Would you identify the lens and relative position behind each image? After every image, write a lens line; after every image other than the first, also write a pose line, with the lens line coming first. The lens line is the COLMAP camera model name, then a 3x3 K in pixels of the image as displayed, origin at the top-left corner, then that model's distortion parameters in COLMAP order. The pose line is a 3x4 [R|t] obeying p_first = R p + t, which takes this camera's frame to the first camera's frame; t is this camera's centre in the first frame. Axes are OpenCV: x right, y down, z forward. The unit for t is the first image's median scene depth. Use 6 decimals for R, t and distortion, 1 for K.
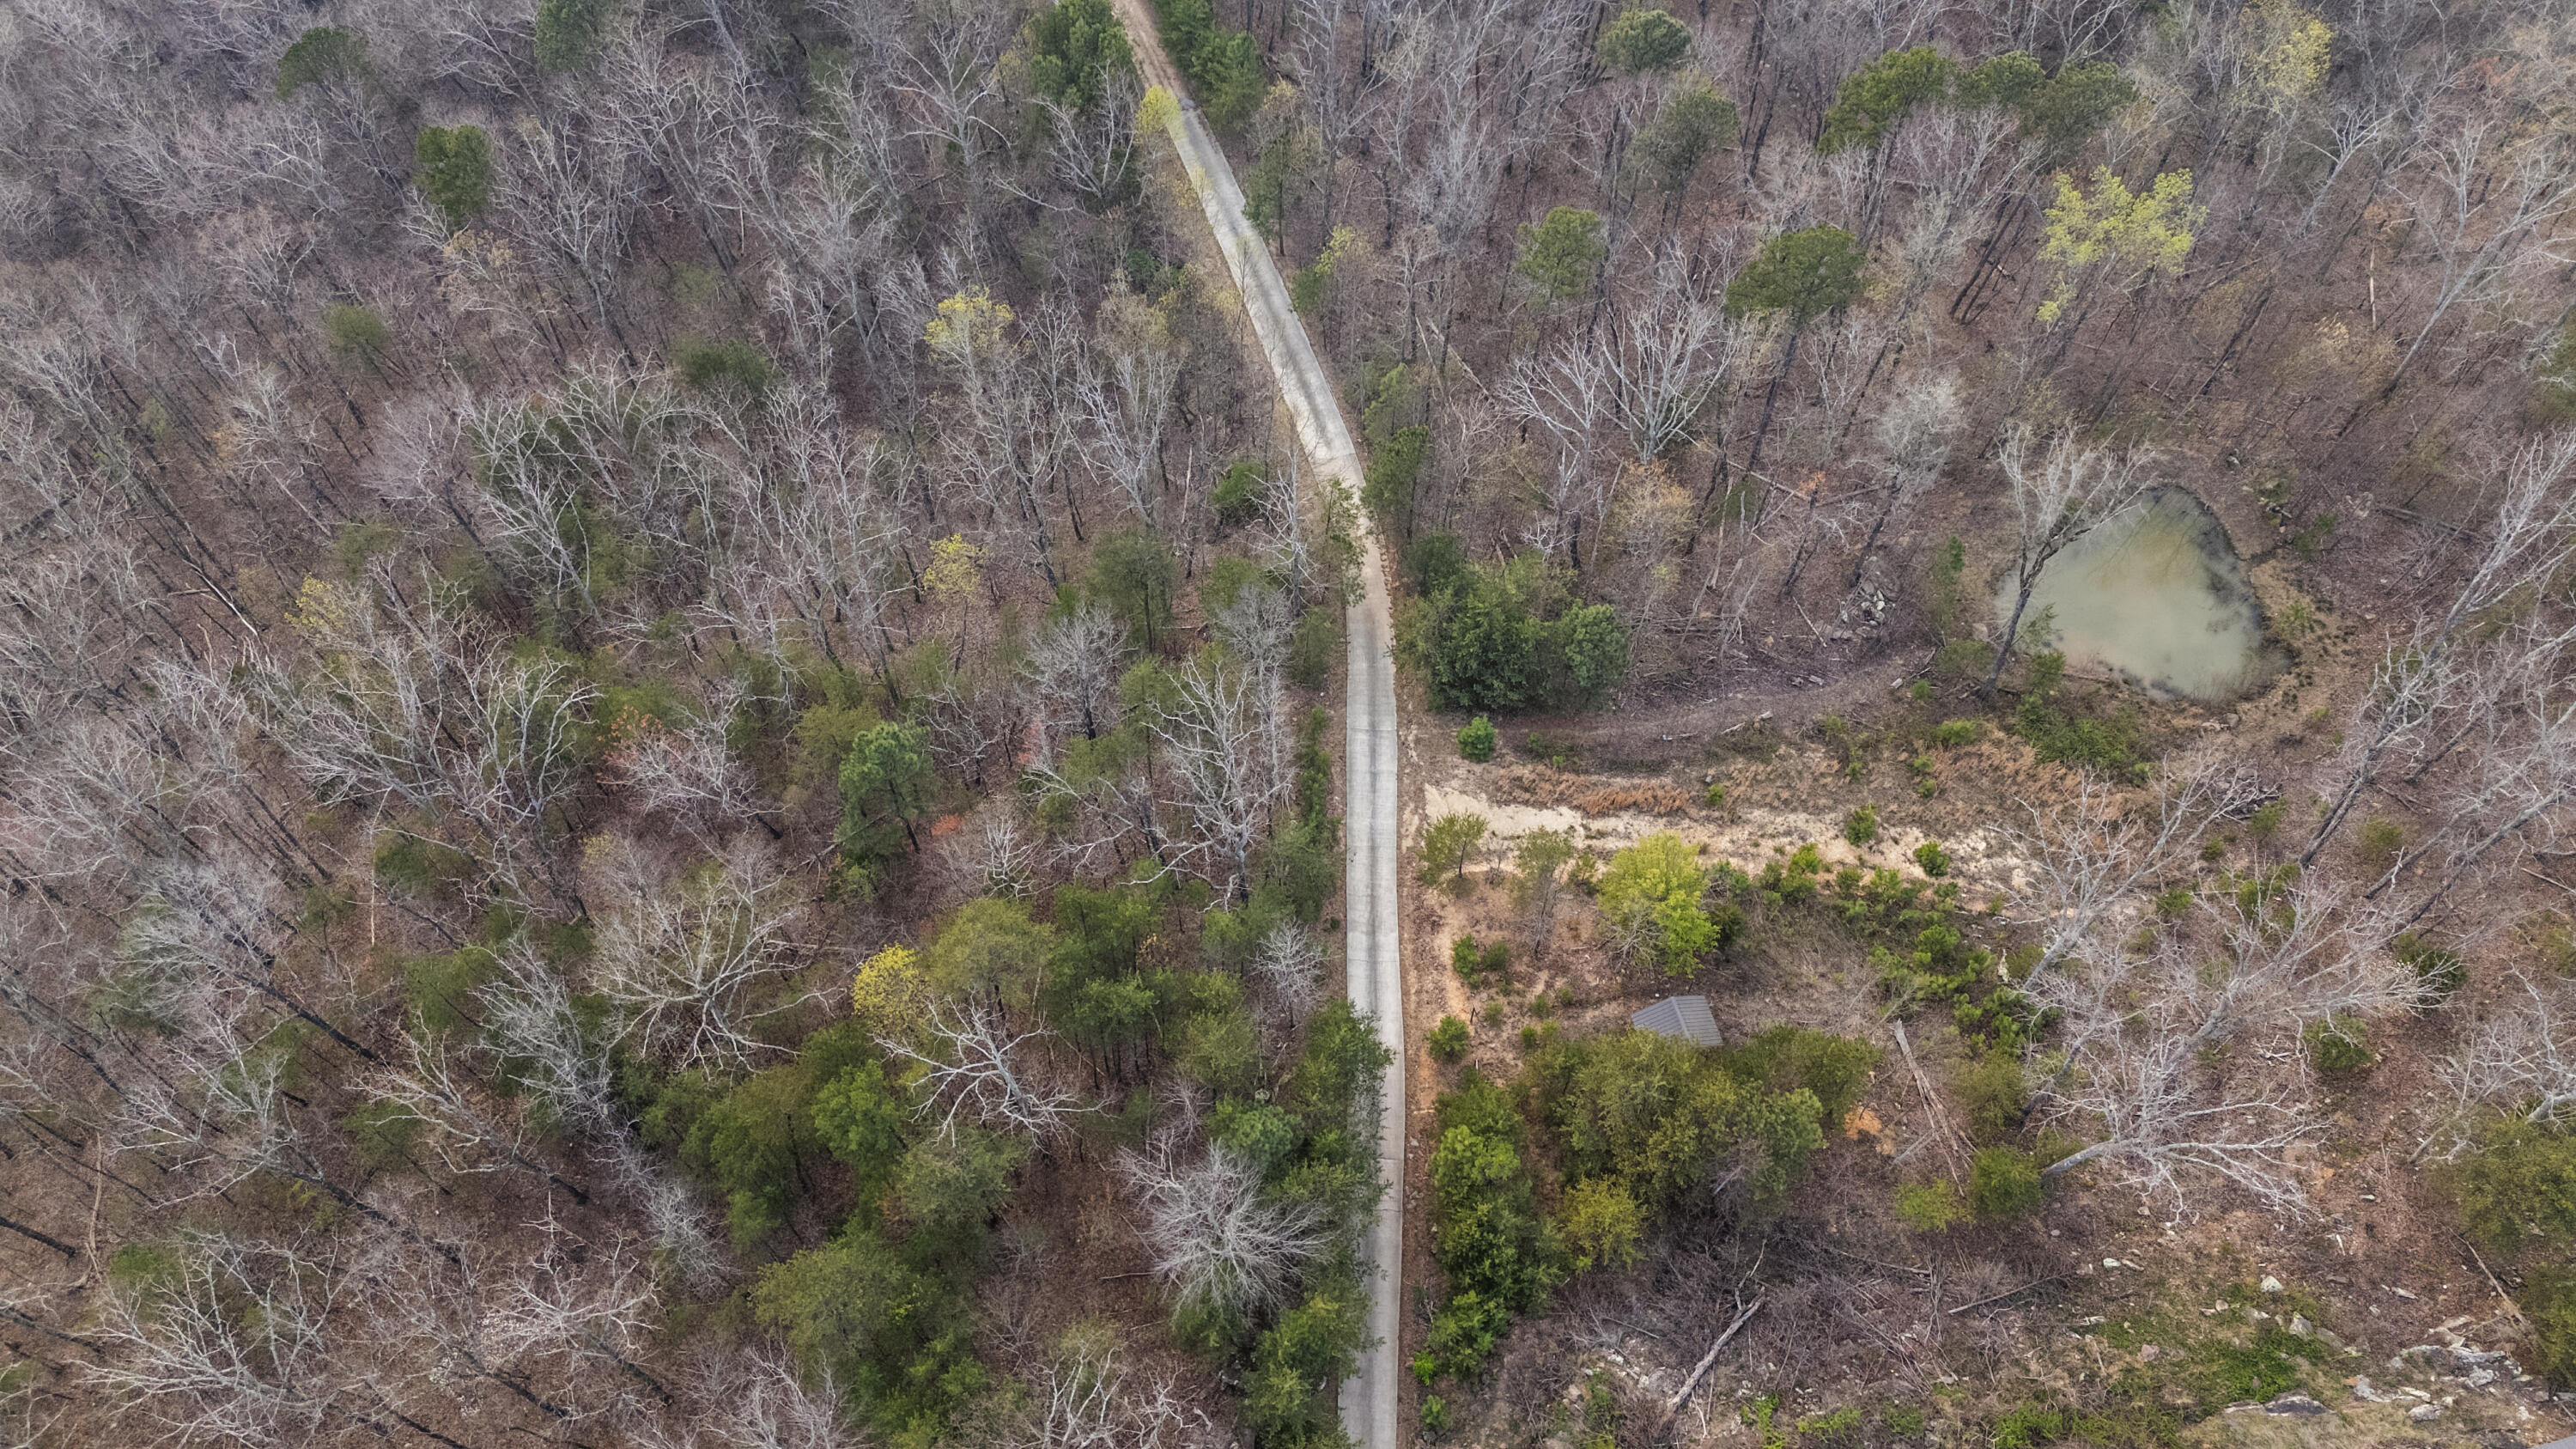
lens RADIAL K [[1852.4, 0, 1259.8], [0, 1852.4, 724.4], [0, 0, 1]] dist [0.018211, -0.031203]
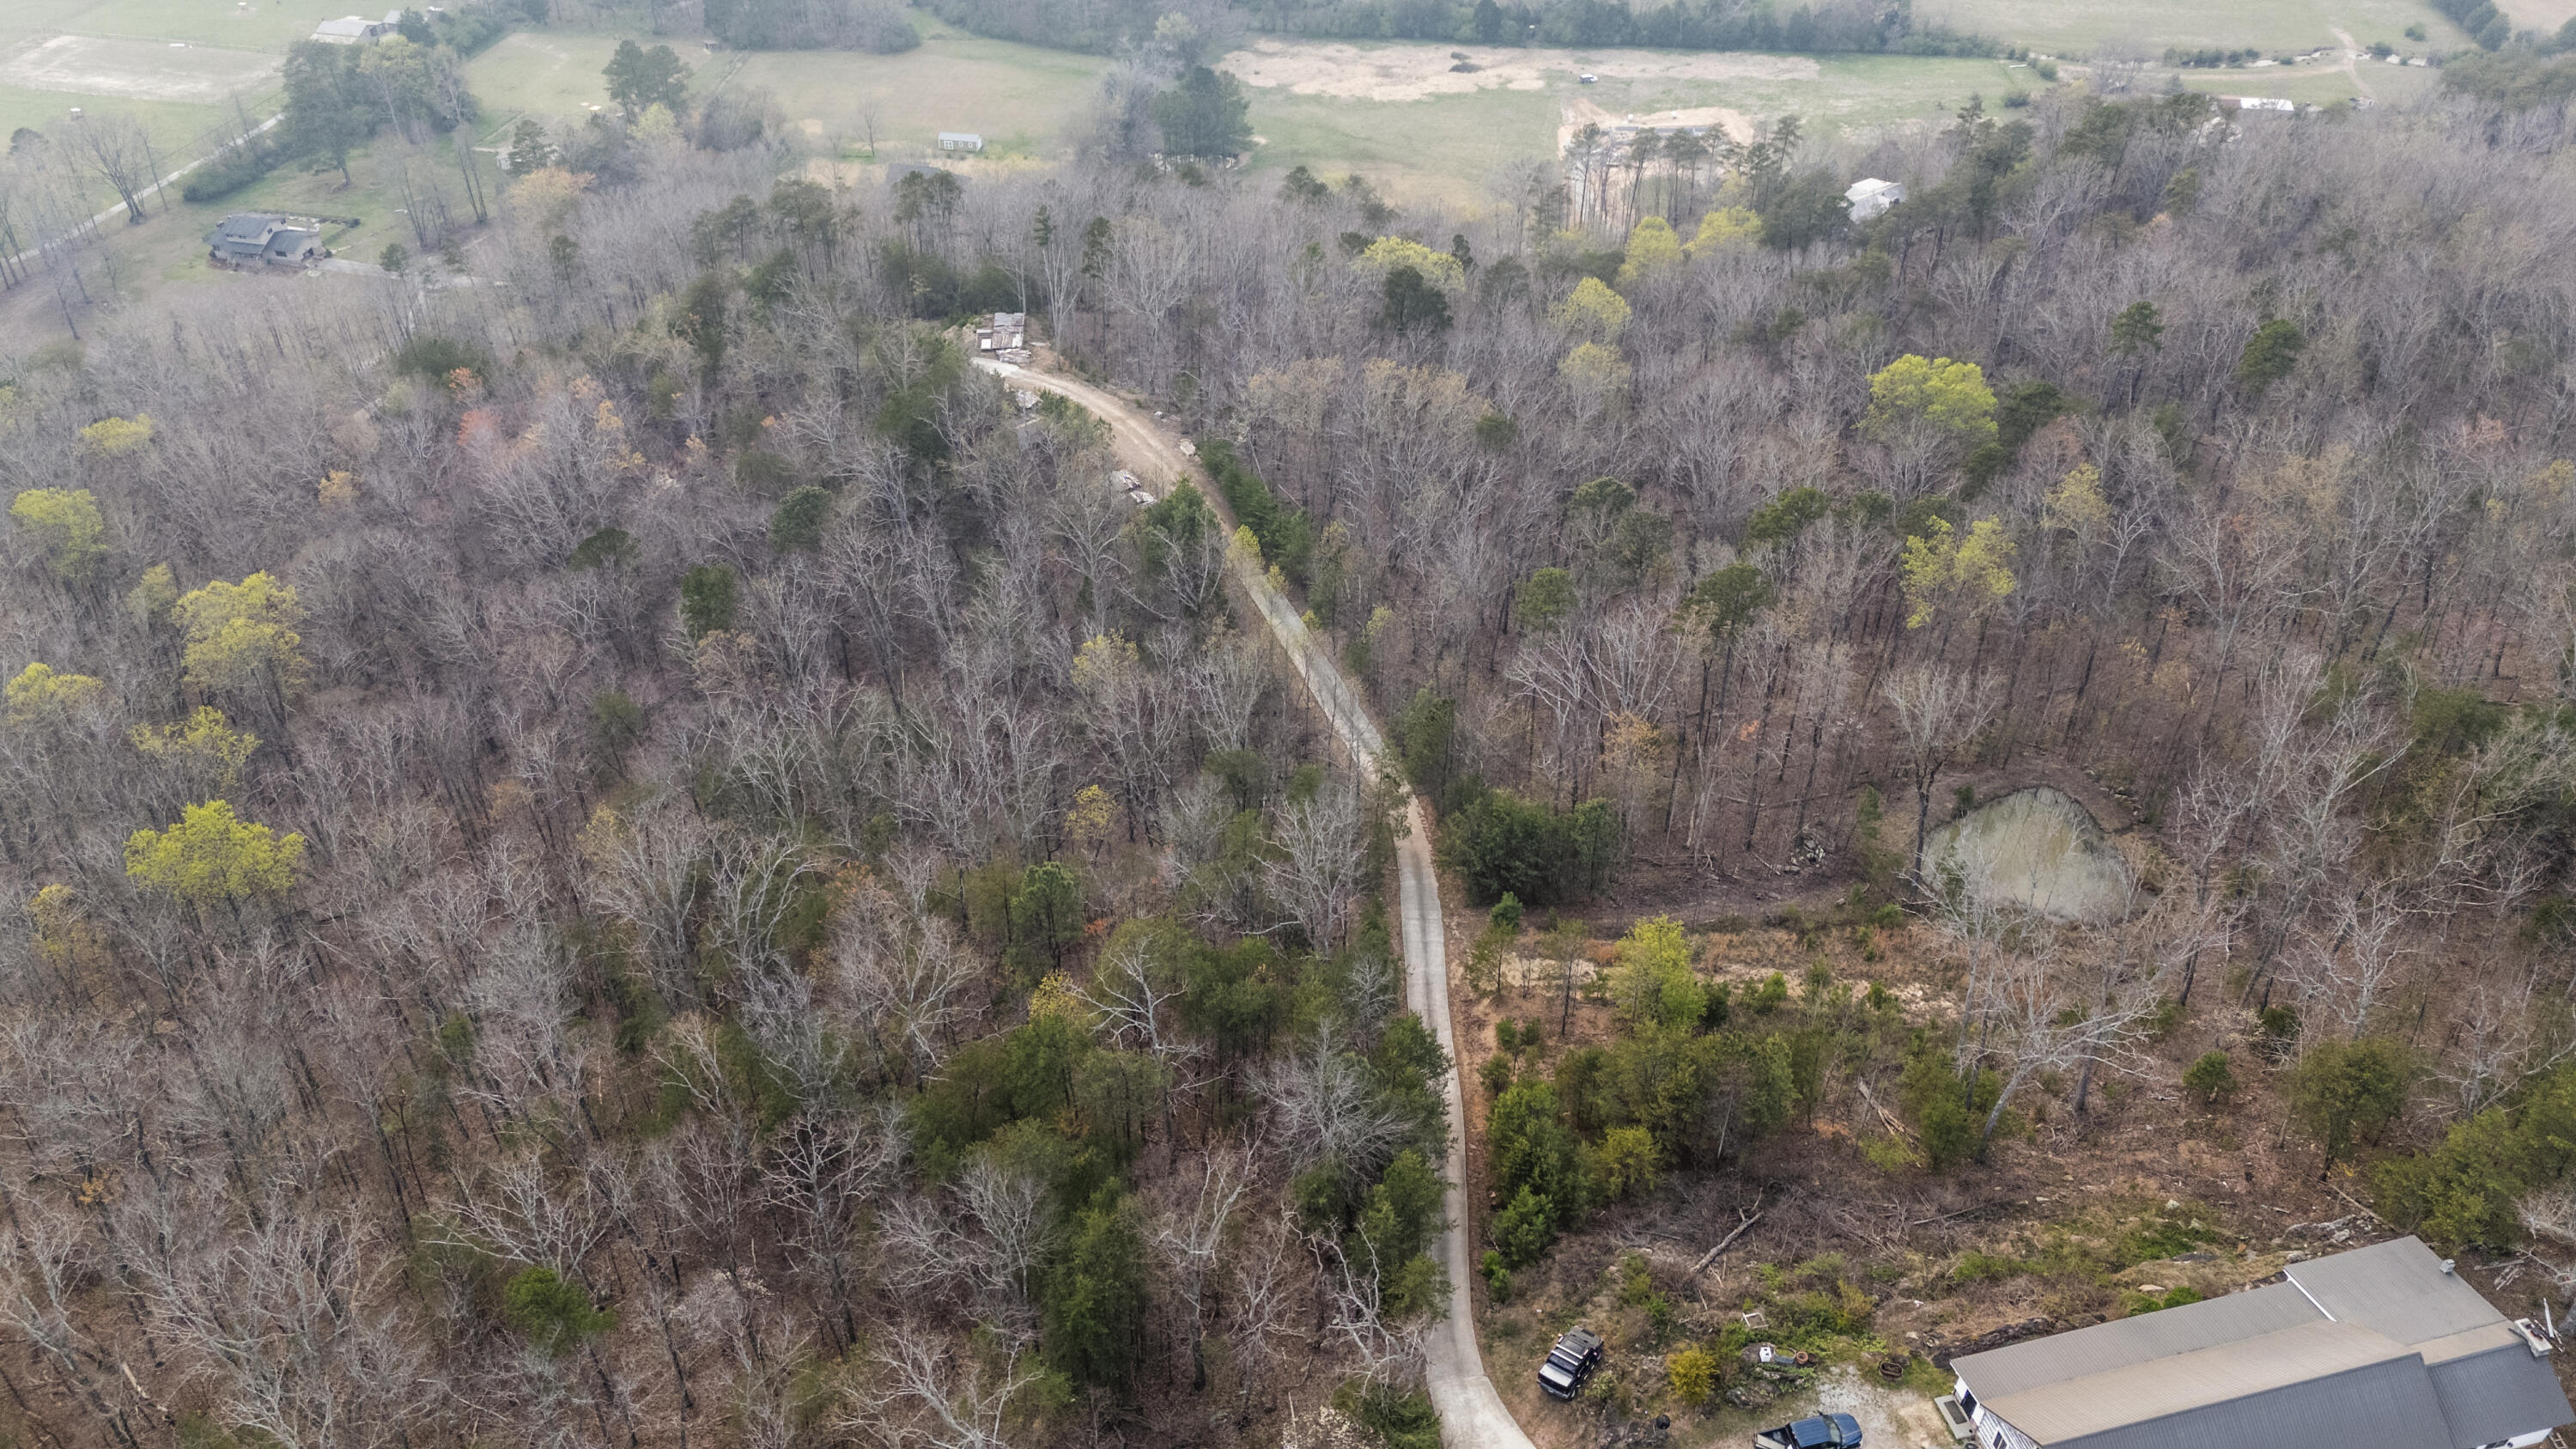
lens RADIAL K [[1852.4, 0, 1290.1], [0, 1852.4, 717.8], [0, 0, 1]] dist [0.018211, -0.031203]
pose [[0.999926, -0.003452, 0.011700, -0.043727], [0.007842, 0.916580, -0.399775, 0.390520], [-0.009344, 0.399837, 0.916539, -0.202709]]
